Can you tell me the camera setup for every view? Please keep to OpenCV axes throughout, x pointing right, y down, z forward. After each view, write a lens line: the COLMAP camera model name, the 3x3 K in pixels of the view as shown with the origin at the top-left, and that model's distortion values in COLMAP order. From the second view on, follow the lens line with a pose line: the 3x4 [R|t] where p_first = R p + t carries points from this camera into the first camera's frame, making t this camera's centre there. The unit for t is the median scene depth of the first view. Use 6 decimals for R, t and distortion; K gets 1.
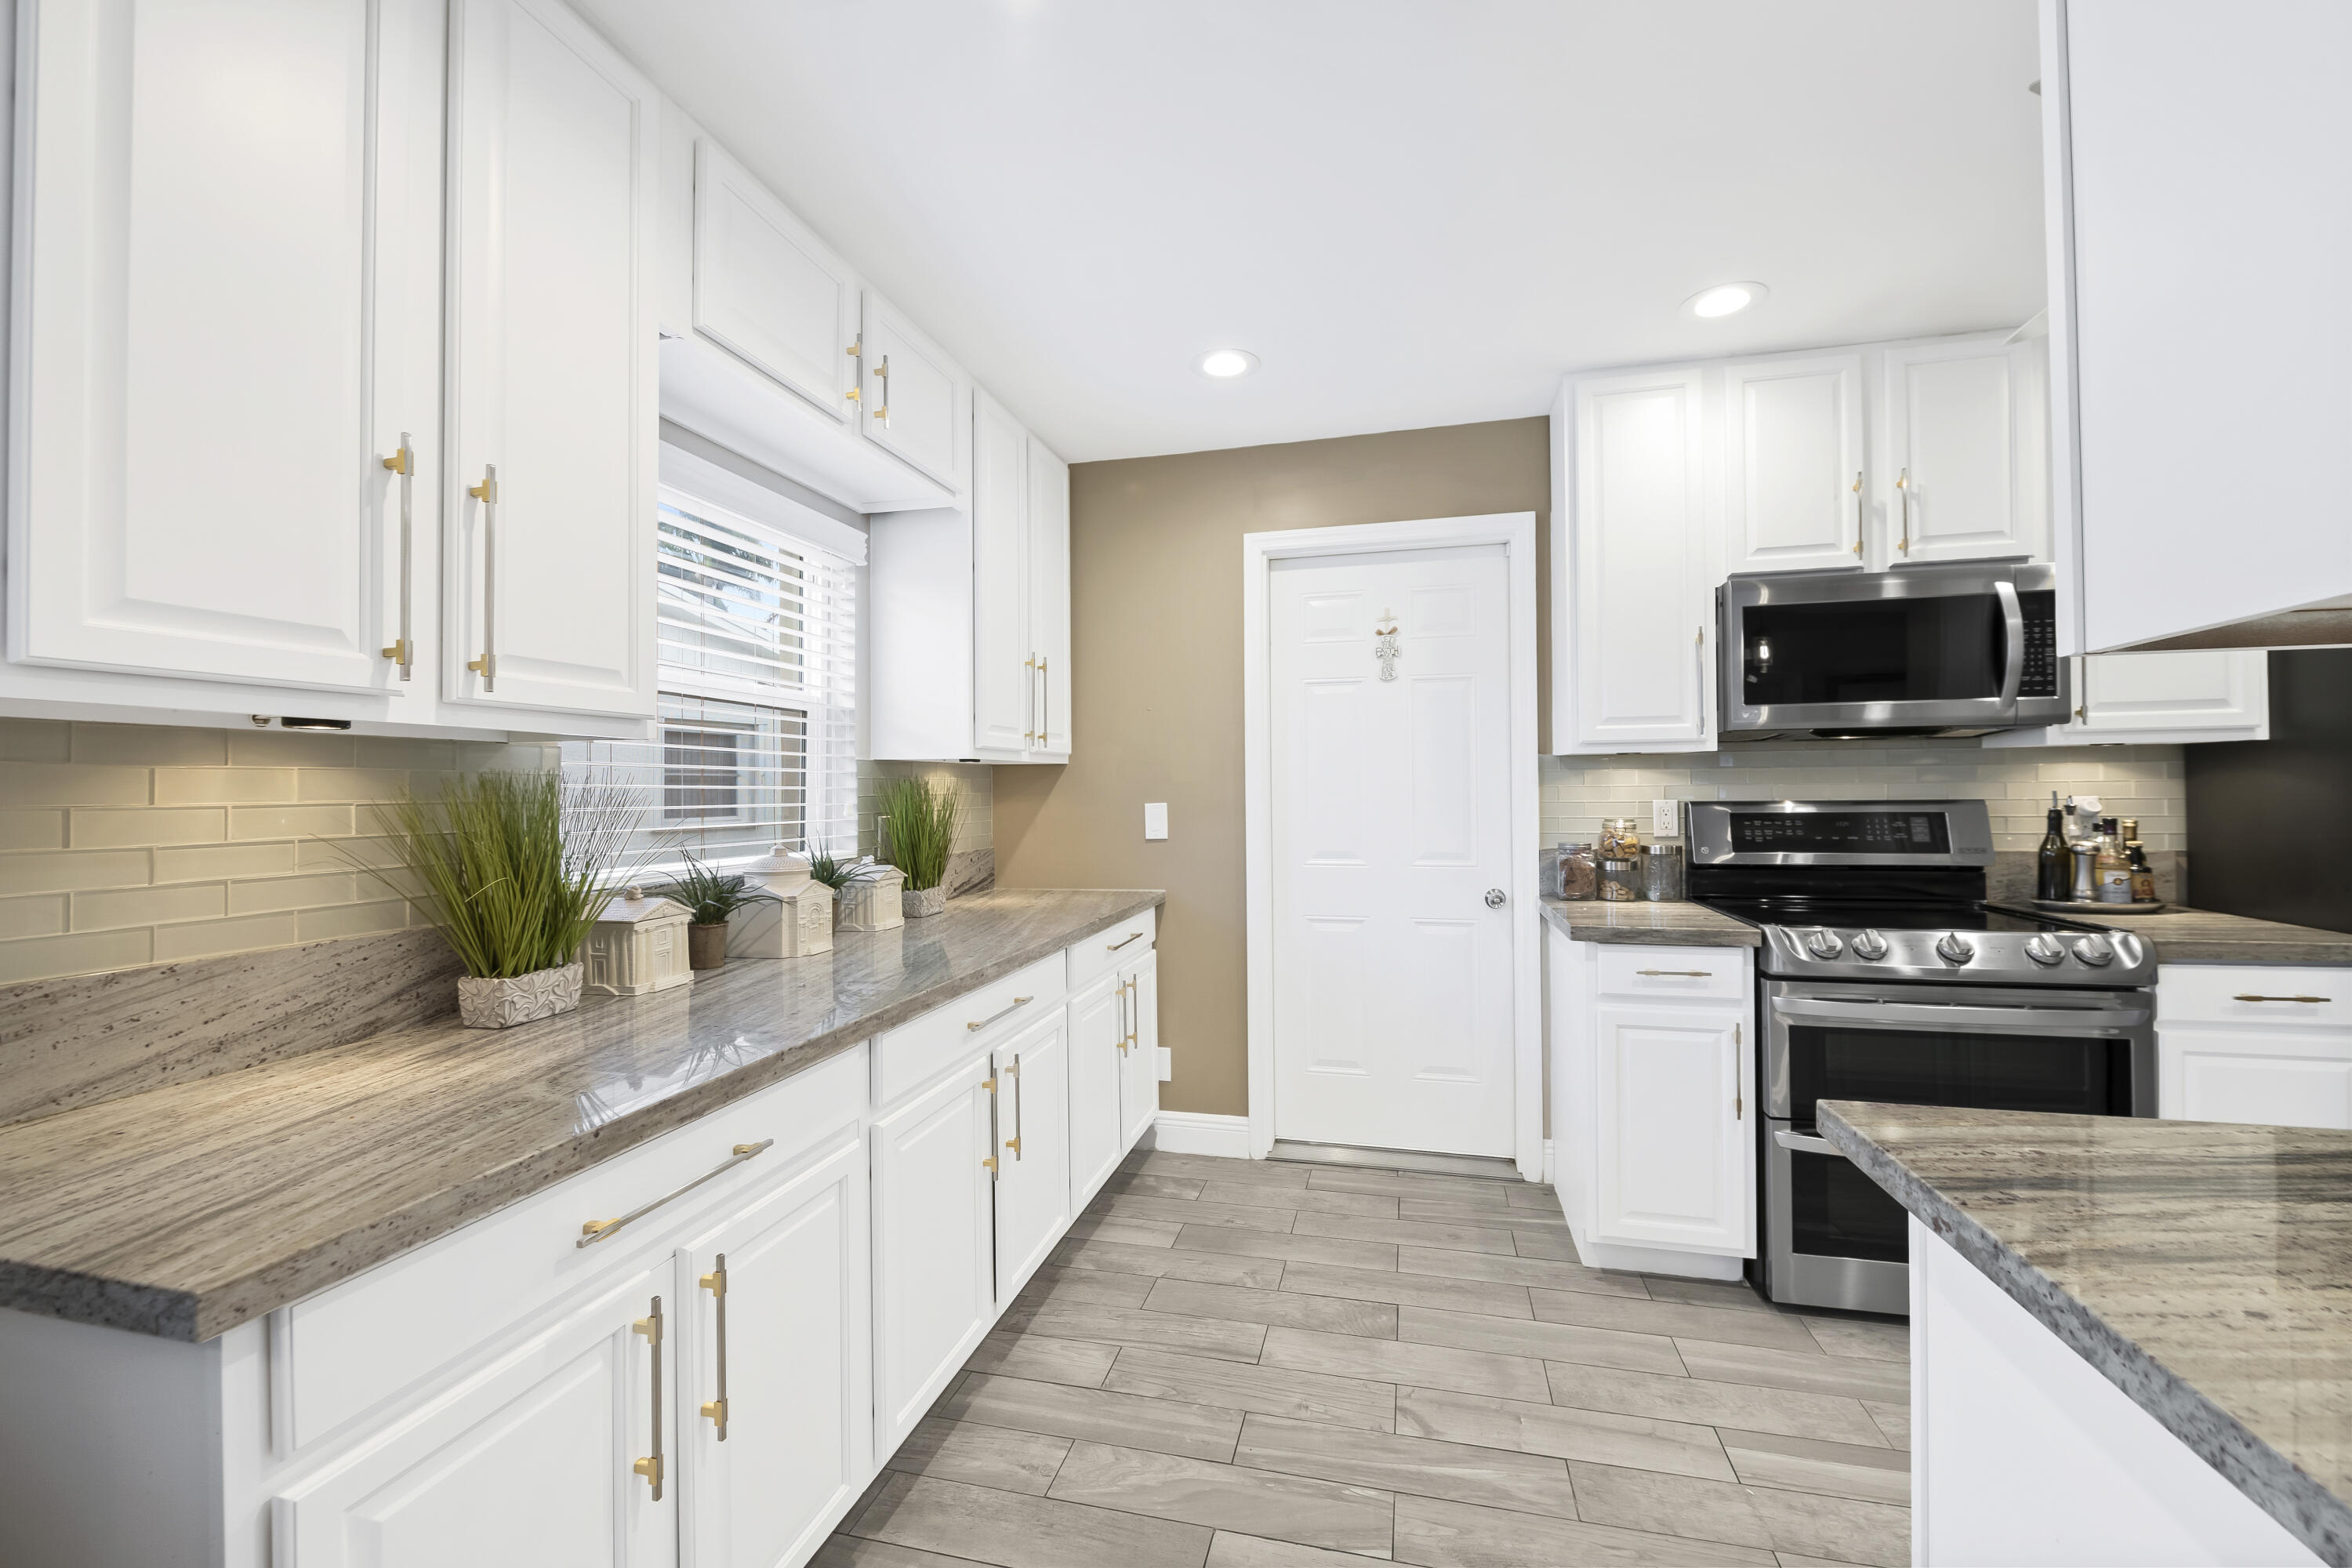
lens RADIAL K [[924.5, 0, 1191.6], [0, 924.5, 778.2], [0, 0, 1]] dist [-0.003231, -0.002114]
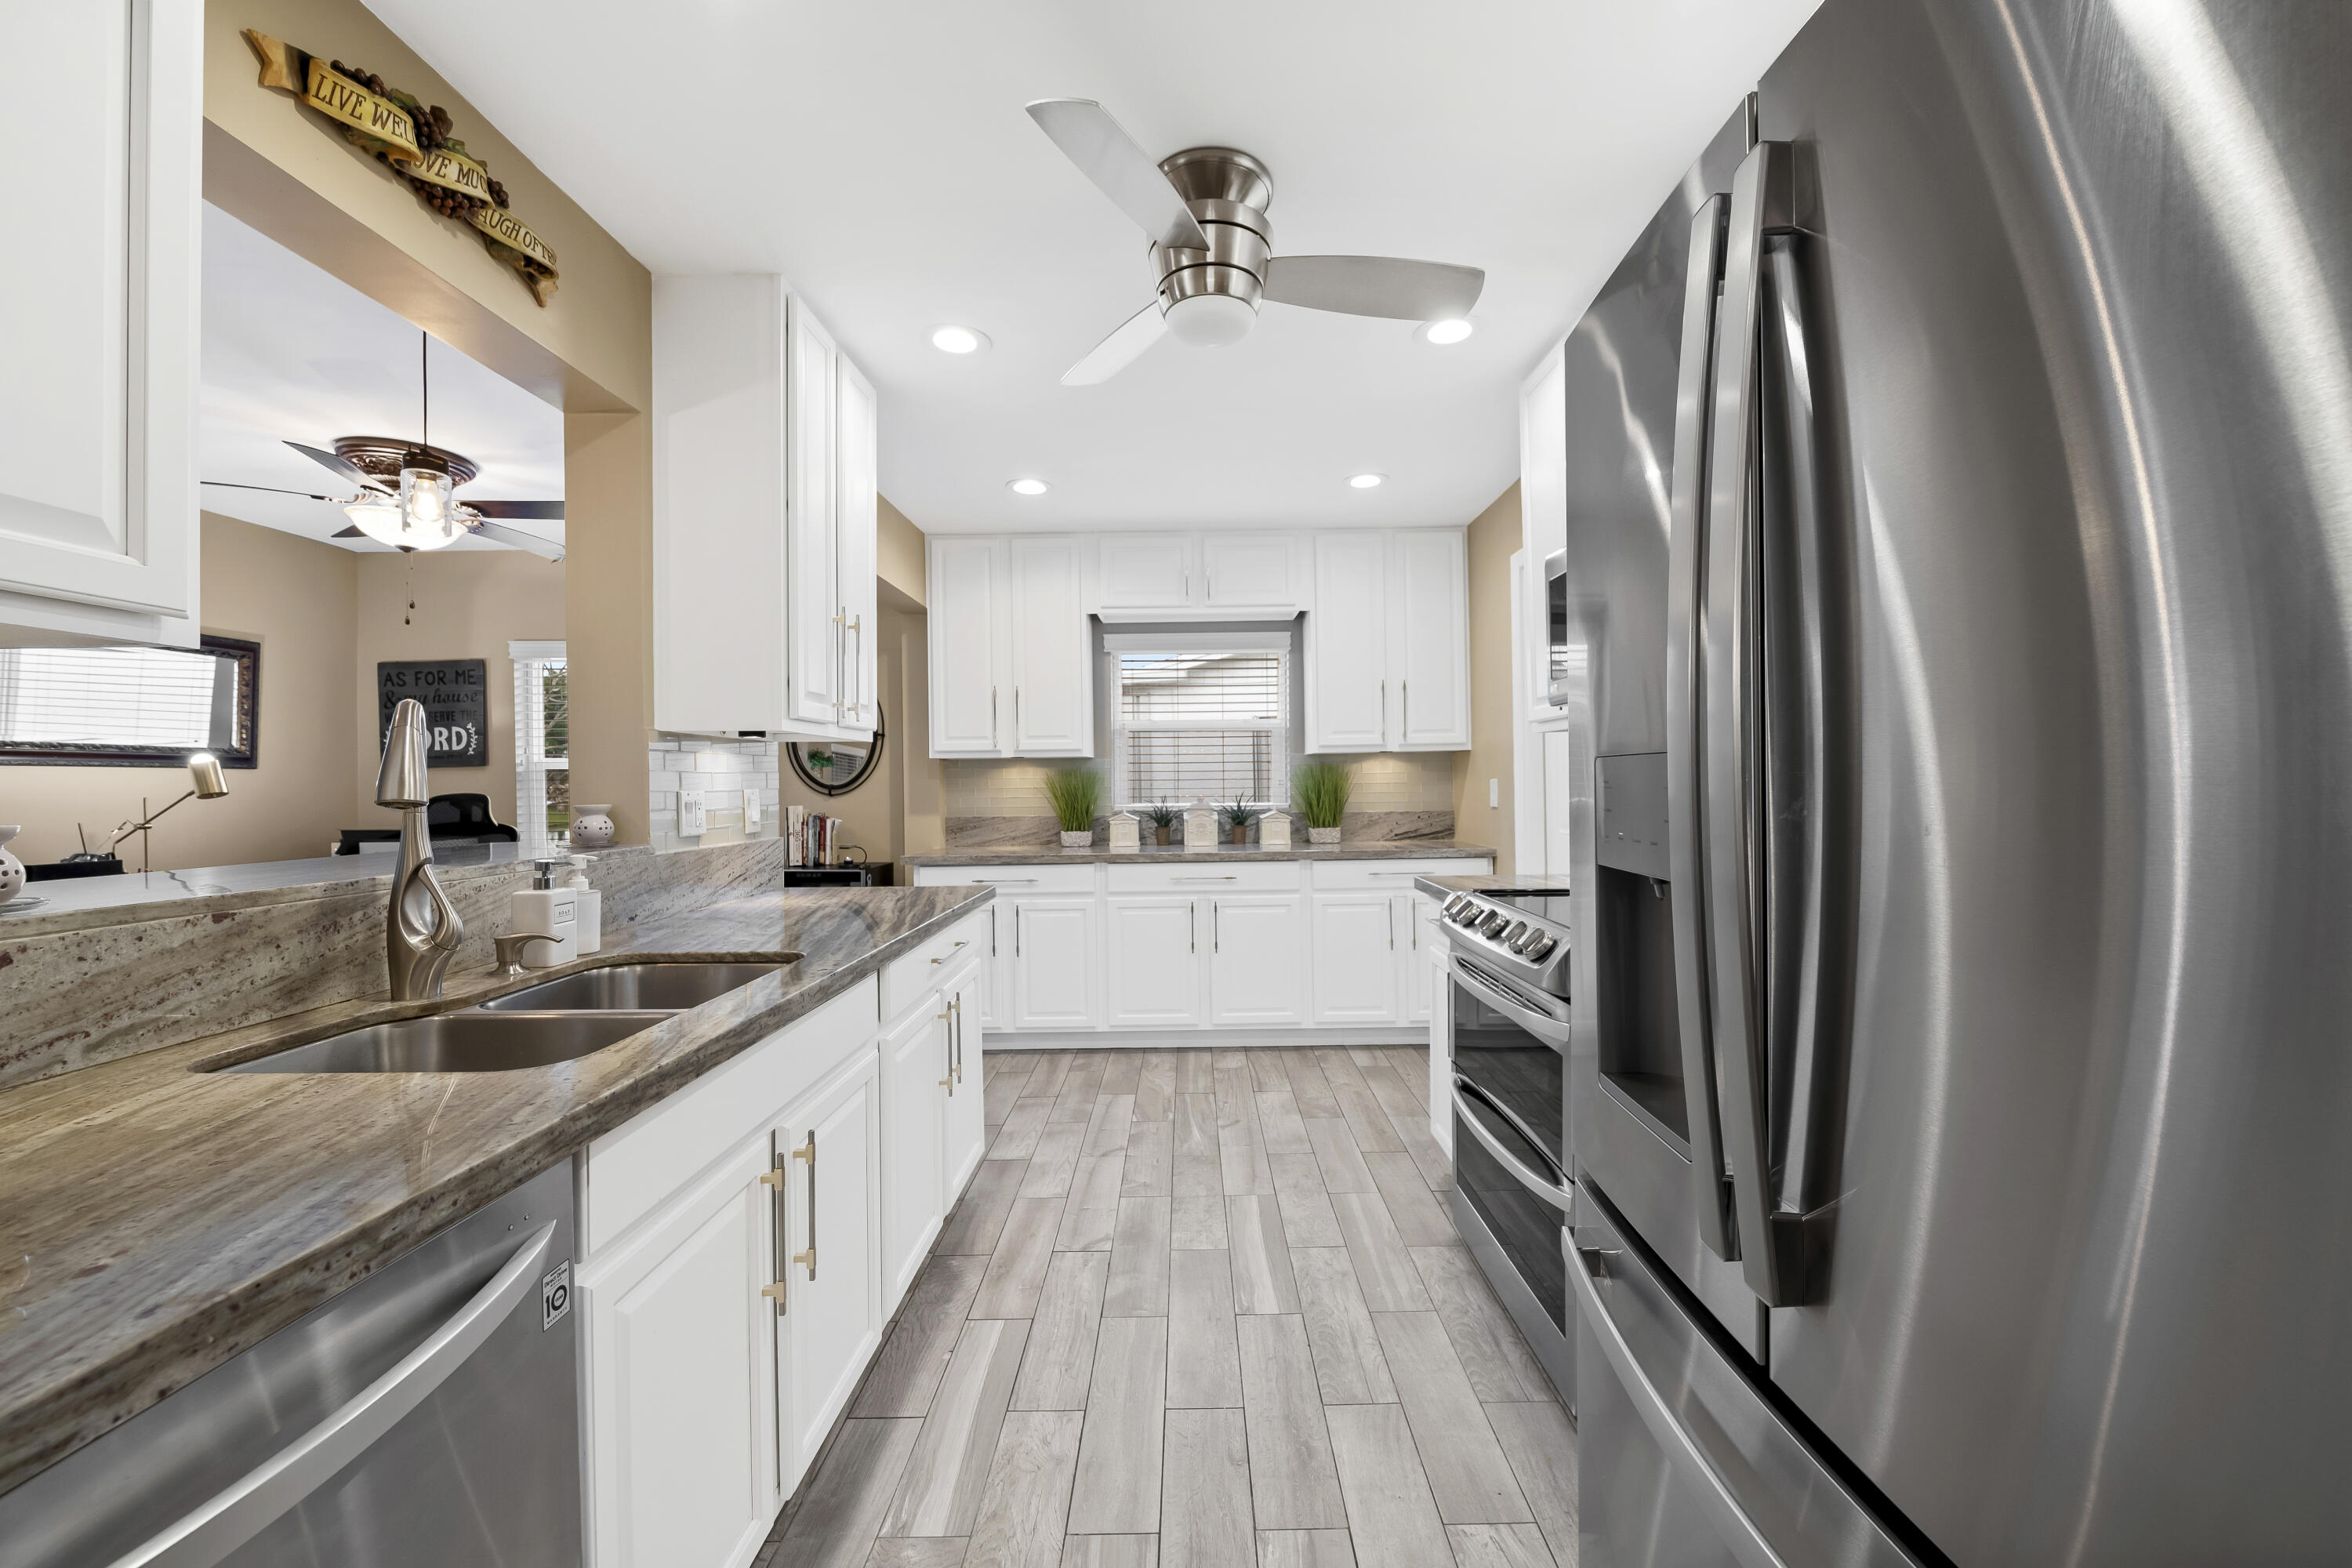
lens RADIAL K [[924.5, 0, 1182.6], [0, 924.5, 780.5], [0, 0, 1]] dist [-0.003231, -0.002114]
pose [[0.228322, 0.003091, -0.973581, 1.780962], [0.022739, 0.999705, 0.008507, 0.012850], [0.973320, -0.024080, 0.228185, 0.469821]]
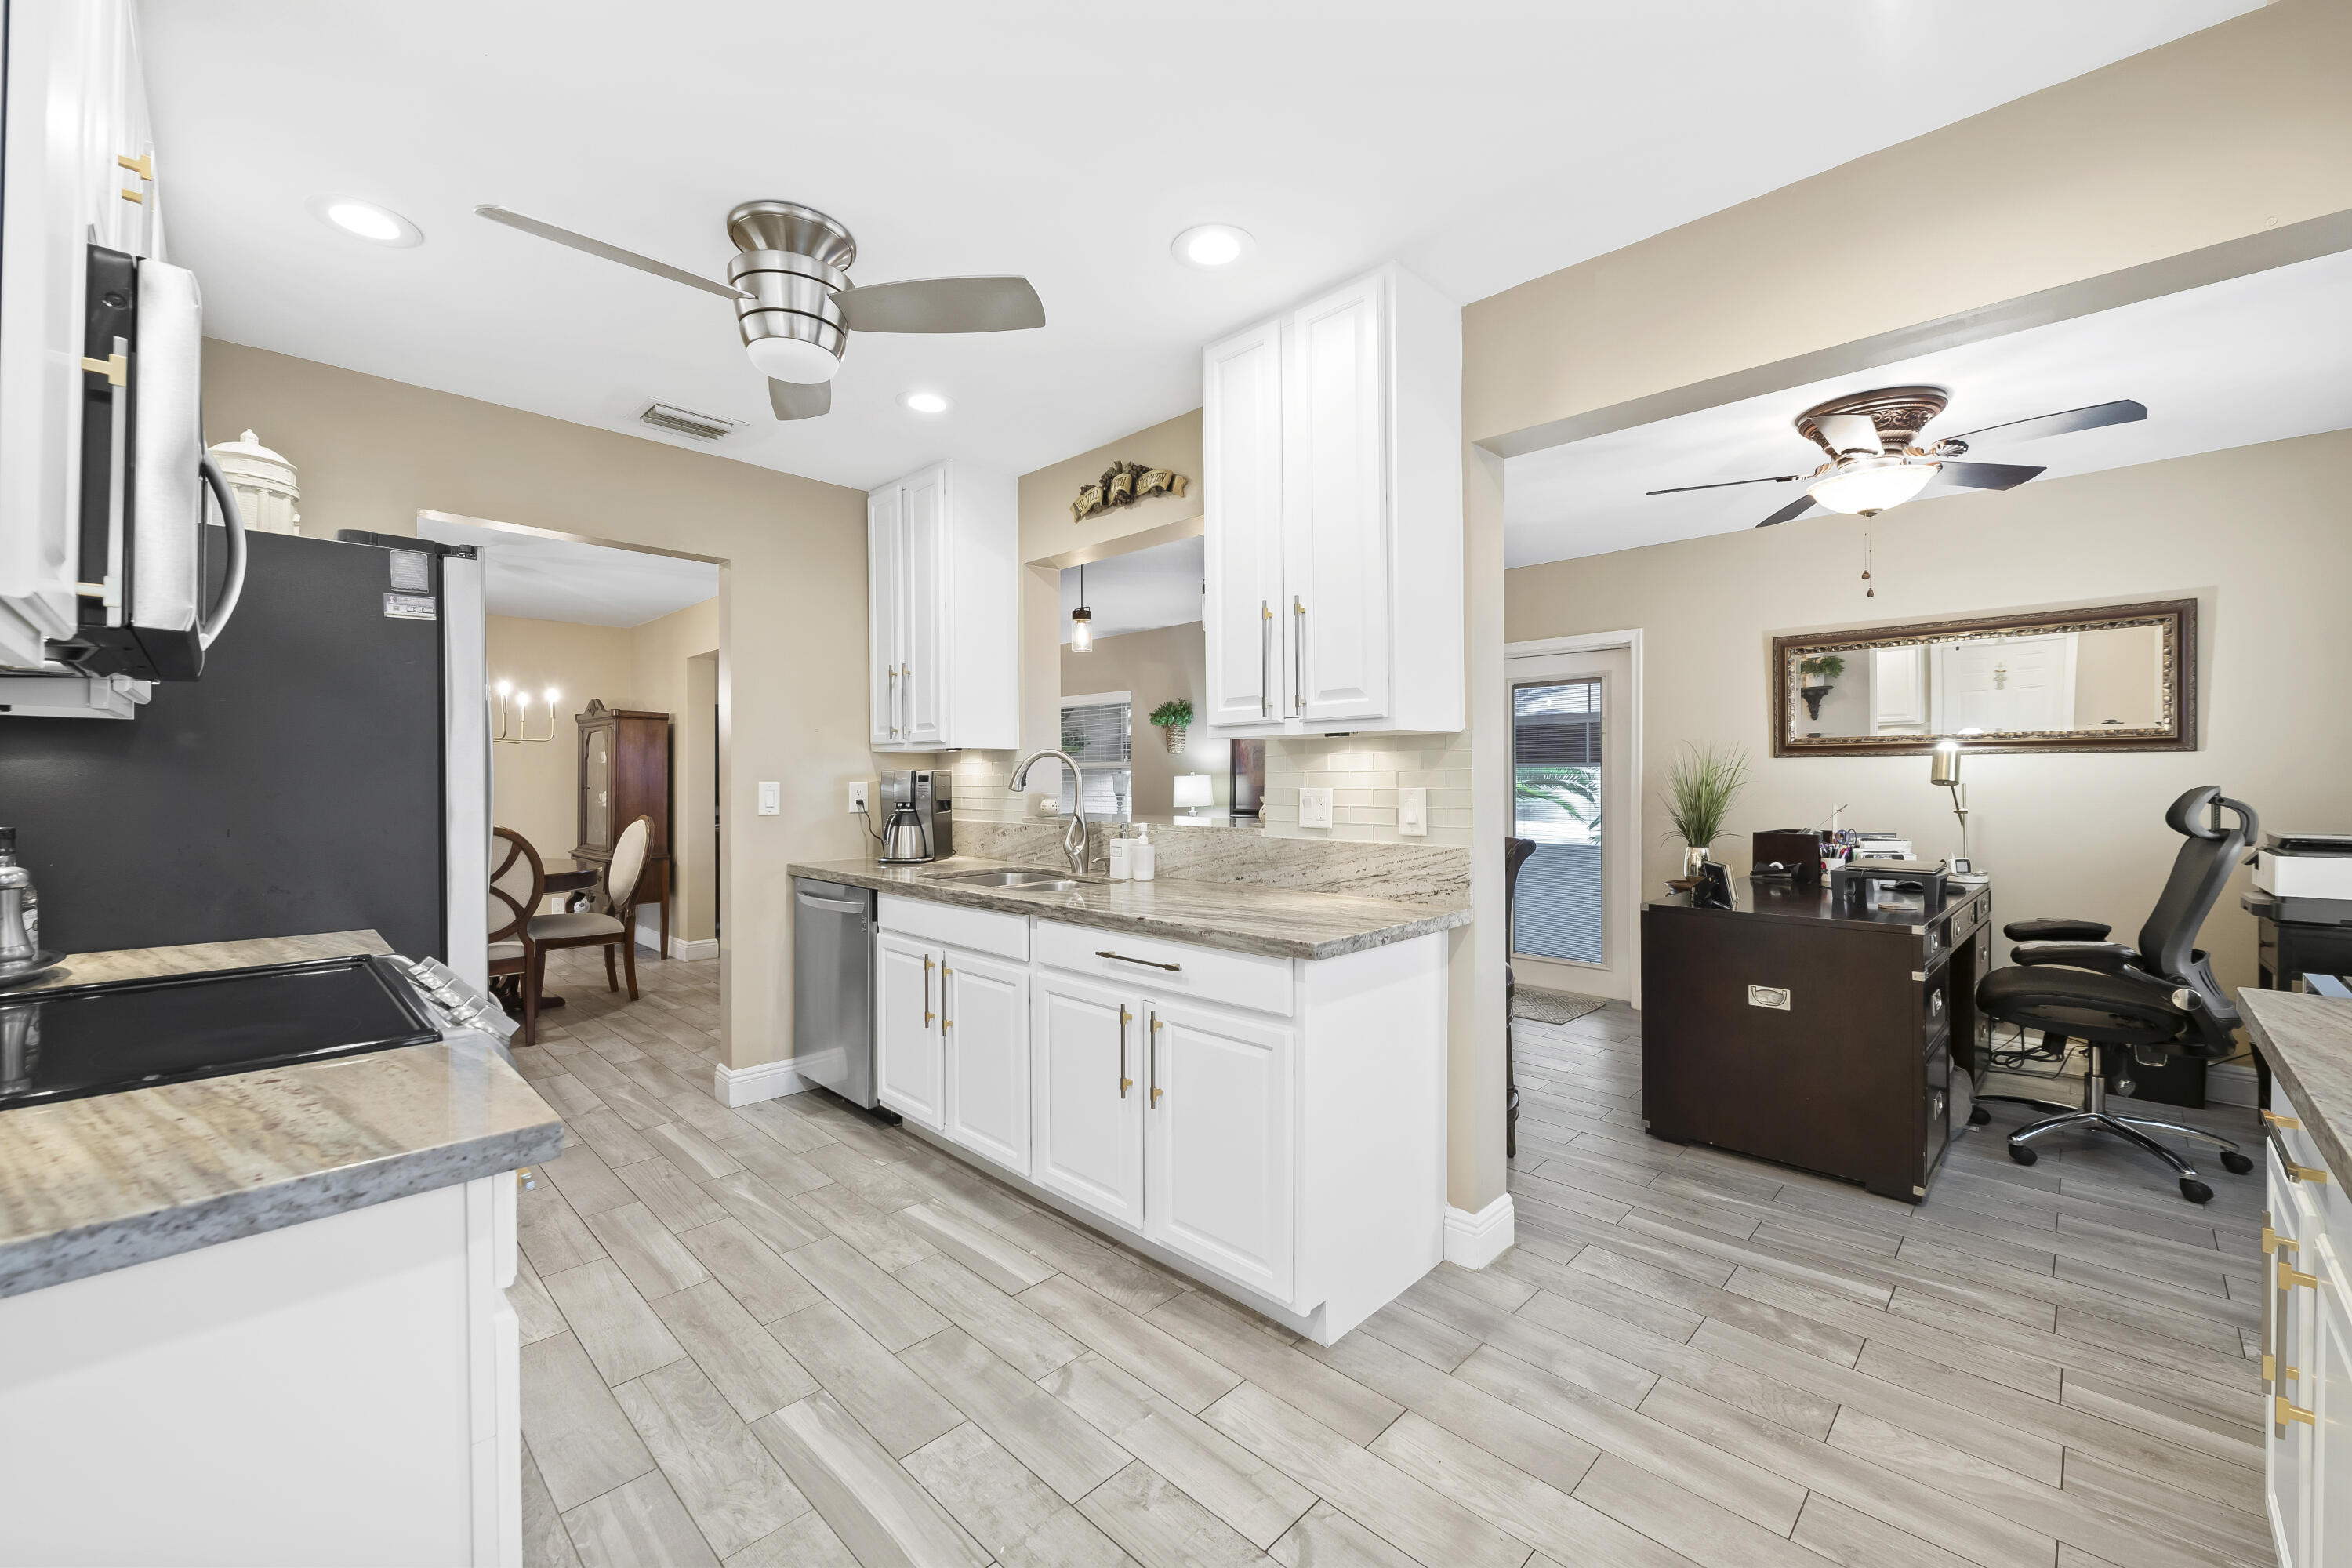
lens RADIAL K [[924.5, 0, 1194.1], [0, 924.5, 780.7], [0, 0, 1]] dist [-0.003231, -0.002114]
pose [[-0.862865, 0.010260, 0.505330, -0.016447], [0.004087, 0.999903, -0.013324, 0.027243], [-0.505417, -0.009432, -0.862823, 1.370688]]
